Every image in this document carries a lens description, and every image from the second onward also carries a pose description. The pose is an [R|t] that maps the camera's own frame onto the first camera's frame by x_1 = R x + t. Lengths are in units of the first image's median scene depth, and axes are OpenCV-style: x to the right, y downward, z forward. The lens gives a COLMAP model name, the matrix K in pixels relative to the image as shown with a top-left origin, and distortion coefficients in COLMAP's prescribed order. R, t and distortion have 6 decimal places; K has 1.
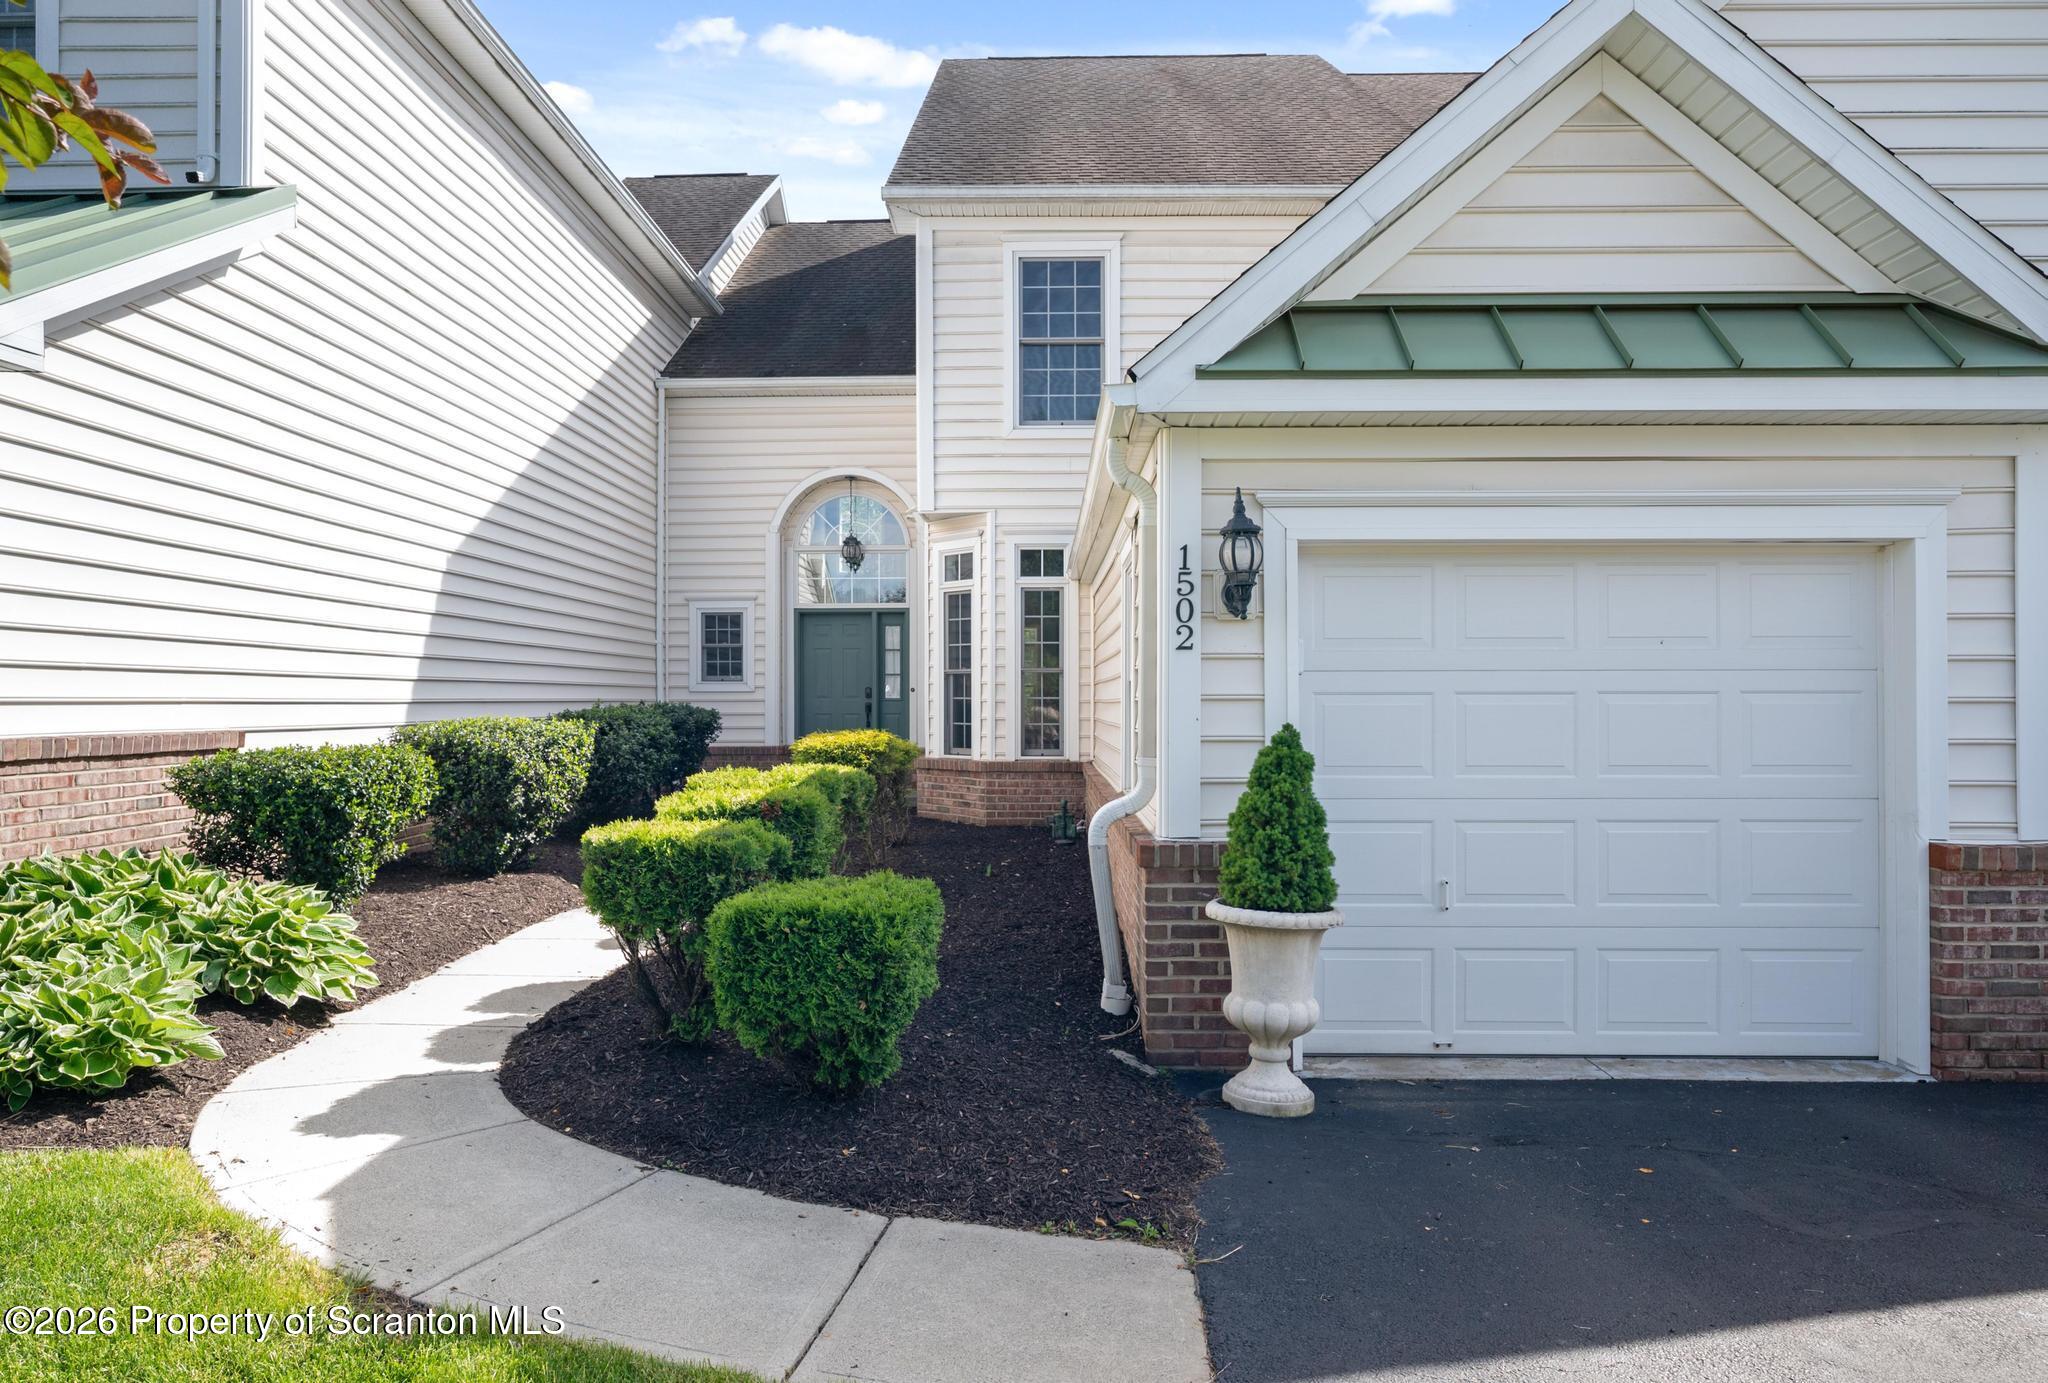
lens RADIAL K [[1287.7, 0, 1029.3], [0, 1287.7, 694.3], [0, 0, 1]] dist [0.001336, 0.001115]
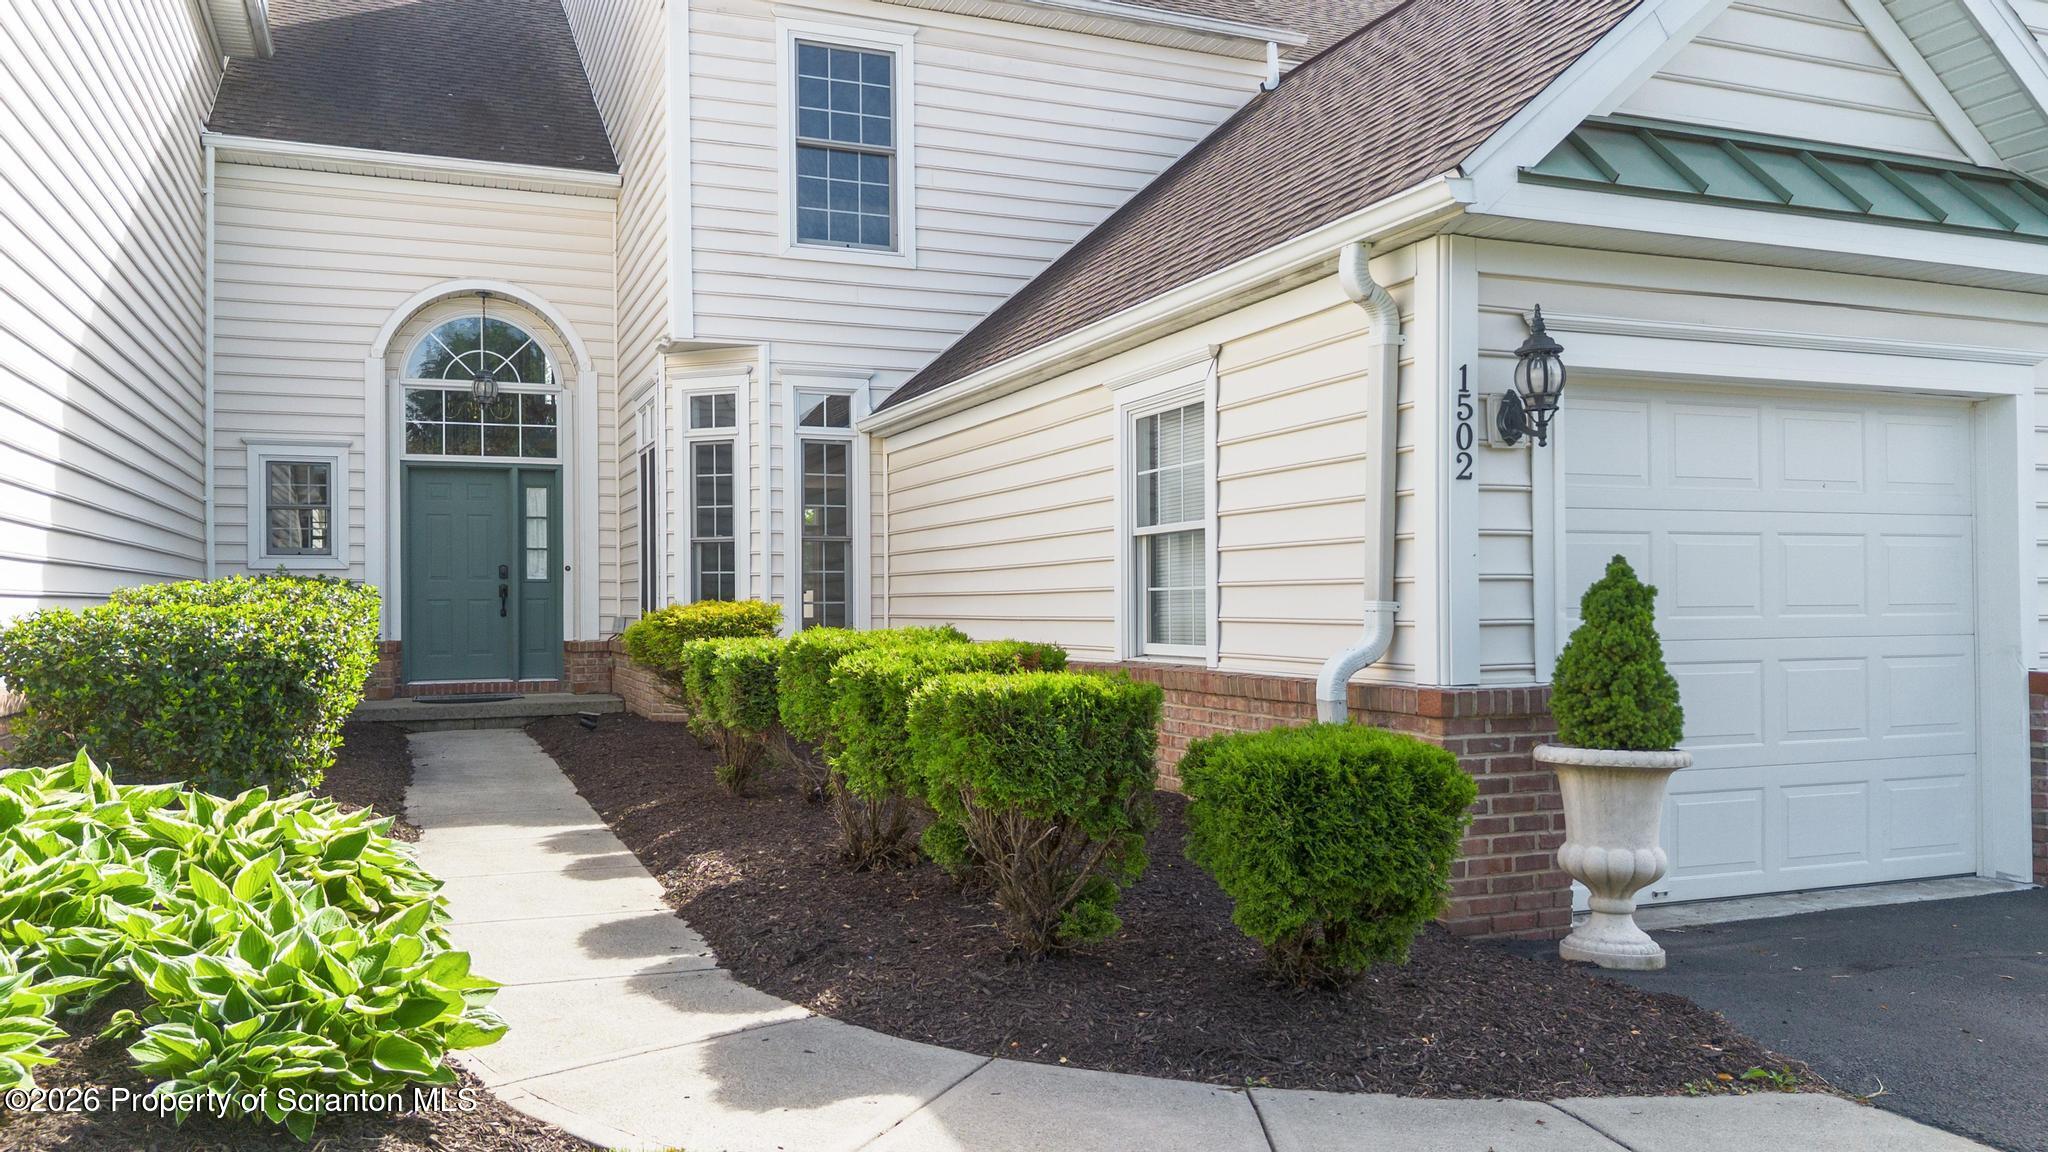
lens RADIAL K [[1479.5, 0, 1023.1], [0, 1479.5, 585.7], [0, 0, 1]] dist [0.075392, -0.081380]
pose [[0.919626, 0.000326, 0.392795, -0.582676], [0.003520, 0.999953, -0.009072, 0.049389], [-0.392780, 0.009725, 0.919581, 0.151480]]
